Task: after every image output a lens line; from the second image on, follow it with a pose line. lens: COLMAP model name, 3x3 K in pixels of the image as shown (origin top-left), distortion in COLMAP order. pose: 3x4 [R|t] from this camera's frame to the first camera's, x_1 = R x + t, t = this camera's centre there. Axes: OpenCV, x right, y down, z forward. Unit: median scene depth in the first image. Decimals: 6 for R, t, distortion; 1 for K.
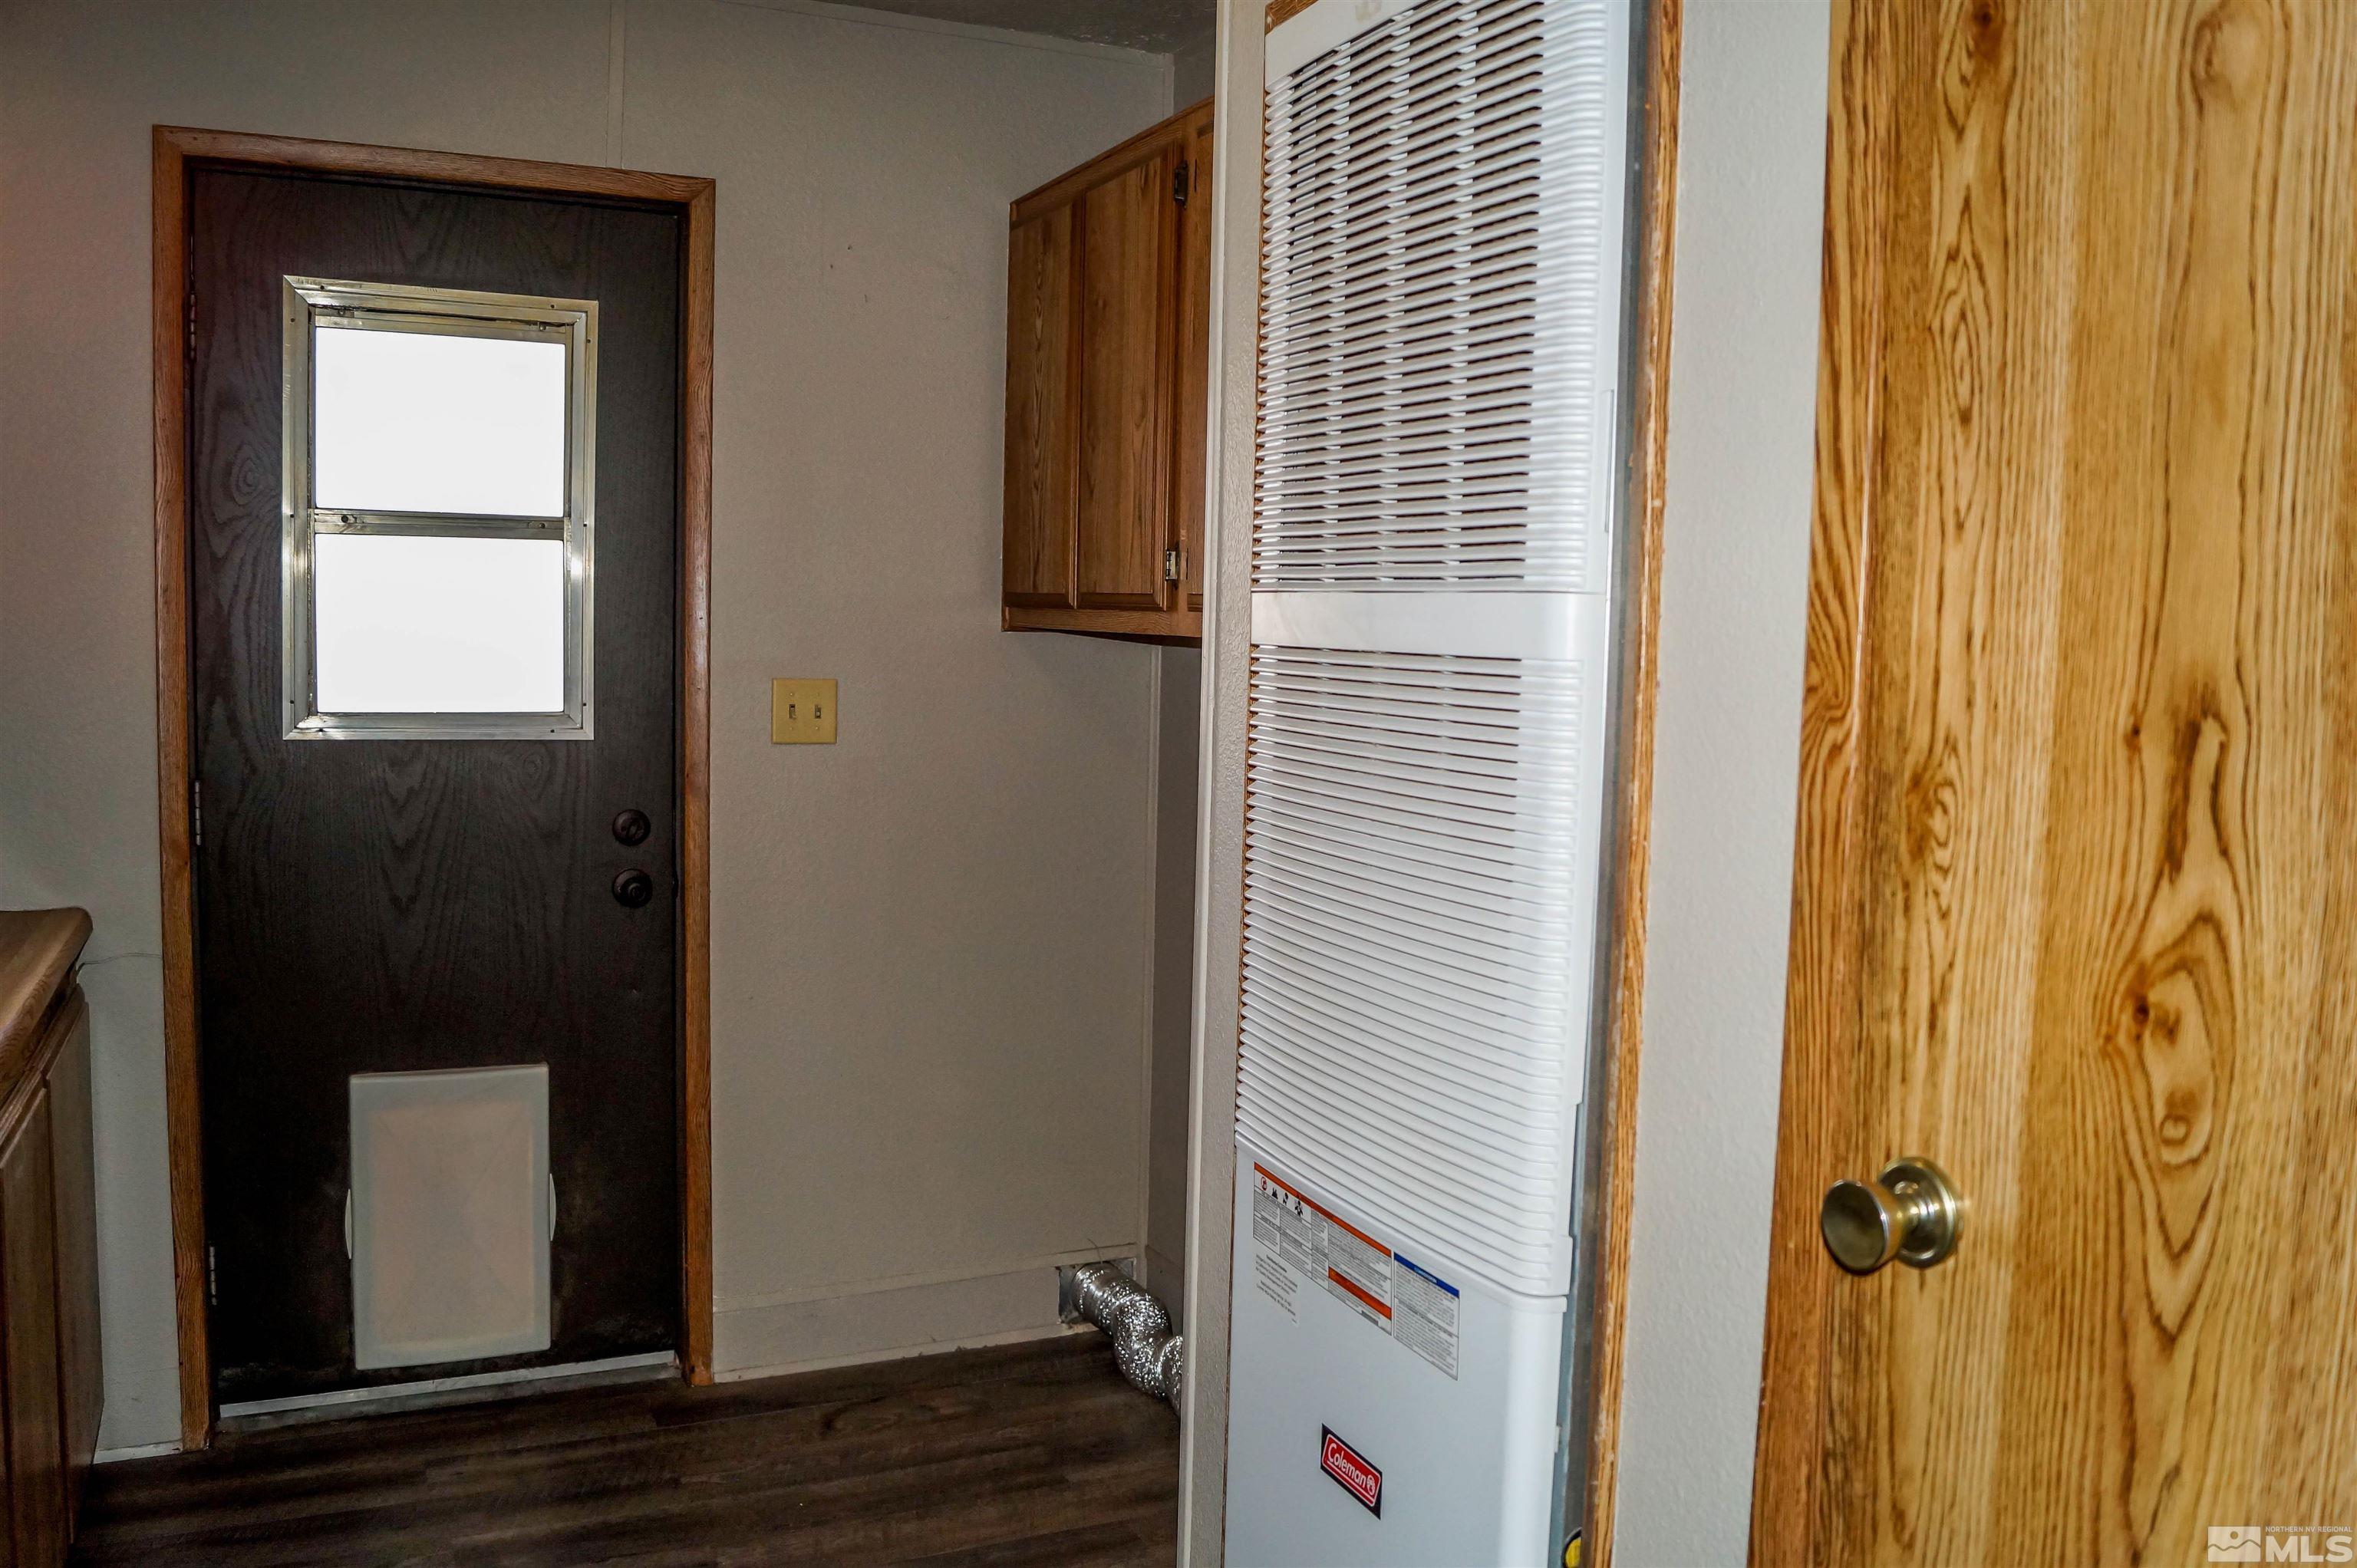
lens RADIAL K [[1865.2, 0, 1178.5], [0, 1865.2, 784.0], [0, 0, 1]] dist [-0.080351, 0.004885]
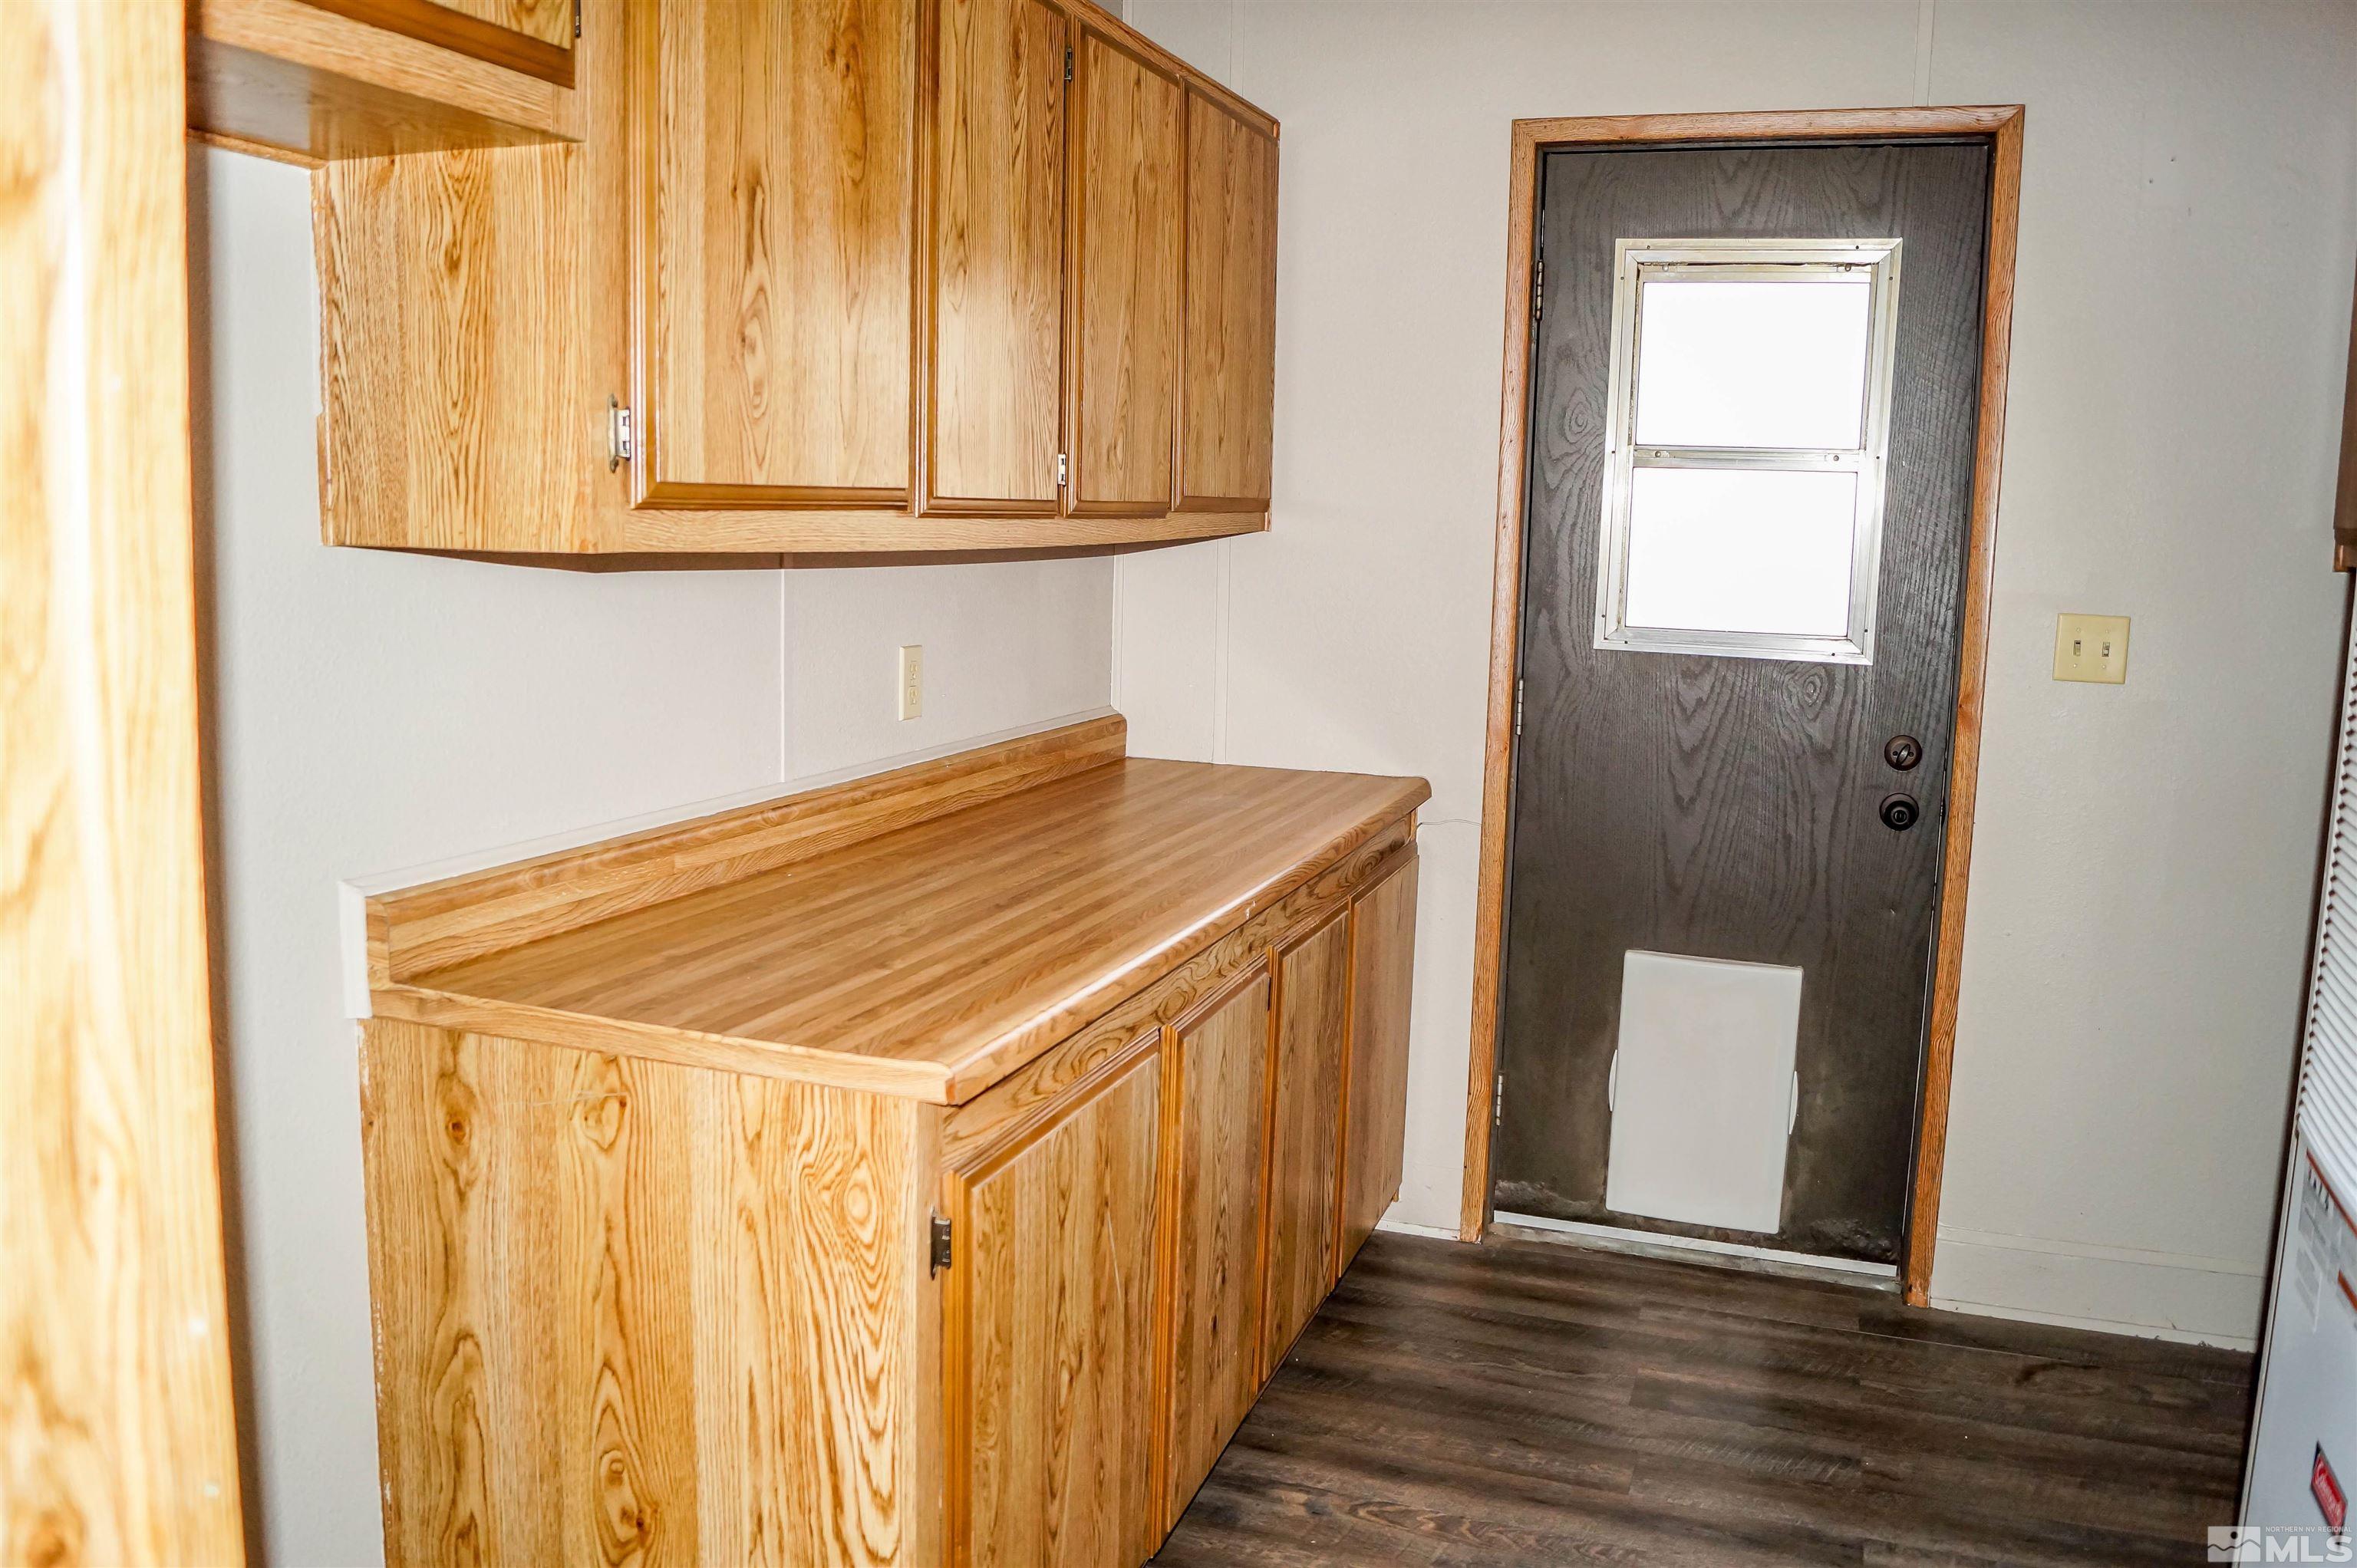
lens RADIAL K [[1865.2, 0, 1178.5], [0, 1865.2, 784.0], [0, 0, 1]] dist [-0.080351, 0.004885]
pose [[0.713619, 0.094545, -0.694124, 0.134413], [-0.070163, 0.995515, 0.063463, 0.004318], [0.697011, 0.003413, 0.717052, -0.011828]]
